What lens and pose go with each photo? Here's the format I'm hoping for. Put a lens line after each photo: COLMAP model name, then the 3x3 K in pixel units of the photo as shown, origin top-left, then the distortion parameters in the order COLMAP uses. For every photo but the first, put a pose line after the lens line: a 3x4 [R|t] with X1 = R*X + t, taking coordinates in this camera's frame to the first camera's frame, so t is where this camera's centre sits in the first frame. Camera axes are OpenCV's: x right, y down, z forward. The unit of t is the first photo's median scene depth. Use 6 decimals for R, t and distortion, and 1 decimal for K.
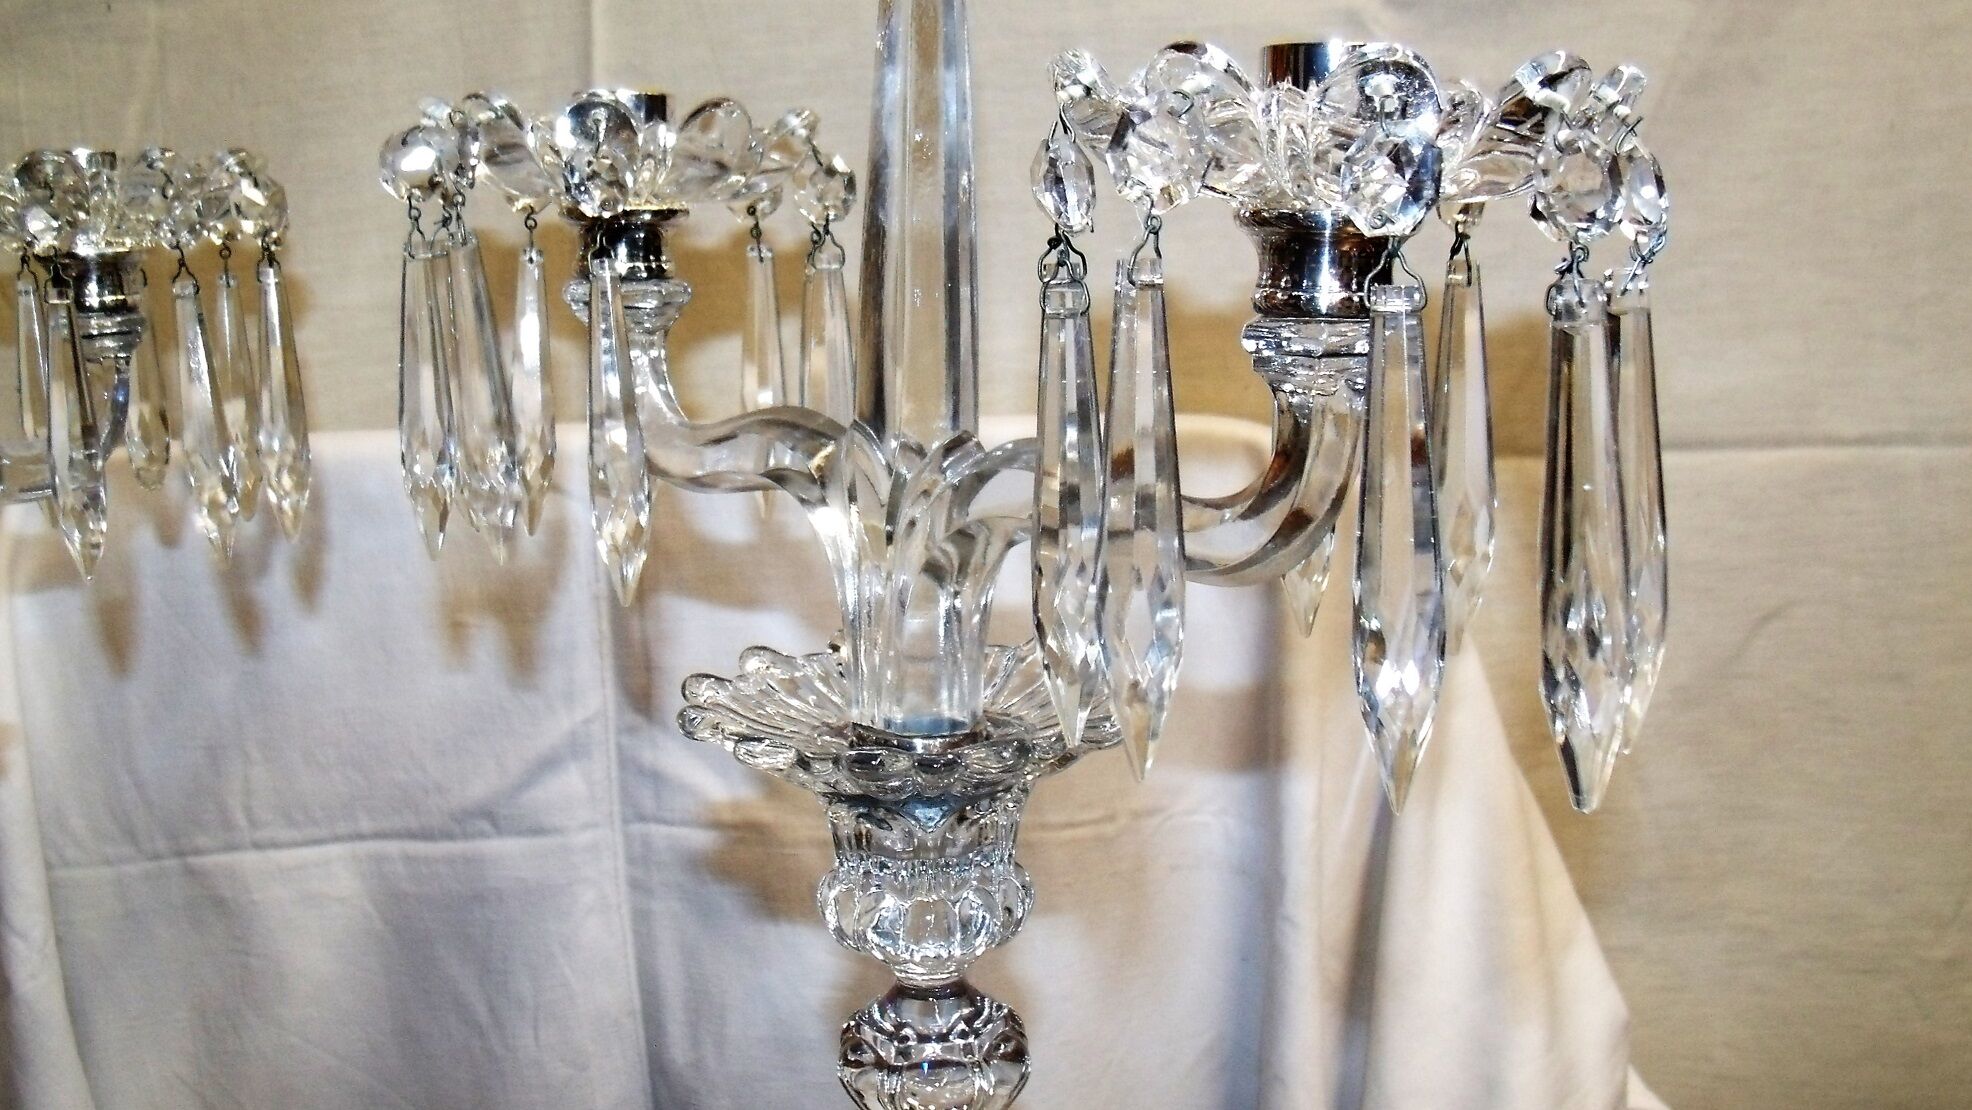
lens RADIAL K [[2487.6, 0, 986.0], [0, 2487.6, 555.0], [0, 0, 1]] dist [-0.171658, 0.003014]
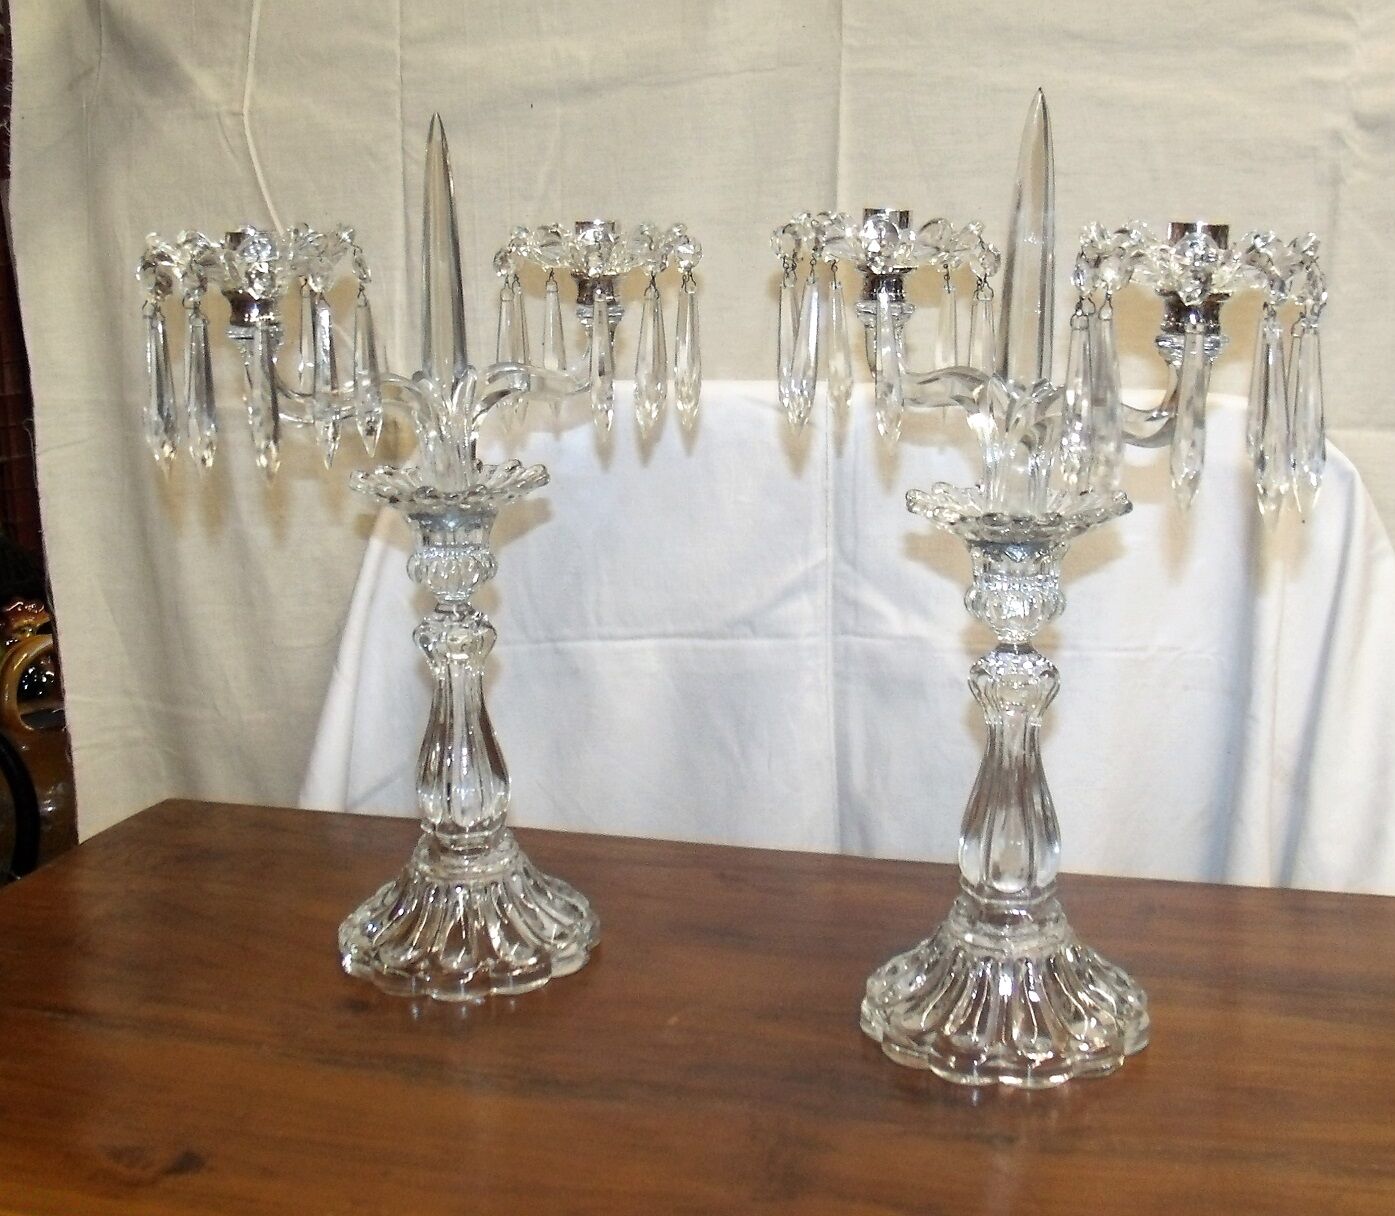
lens RADIAL K [[1872.0, 0, 697.5], [0, 1872.0, 608.0], [0, 0, 1]] dist [-0.152968, 0.040459]
pose [[0.977193, 0.062518, -0.202940, 0.010883], [-0.049926, 0.996530, 0.066591, 0.016436], [0.206399, -0.054940, 0.976924, -0.193037]]
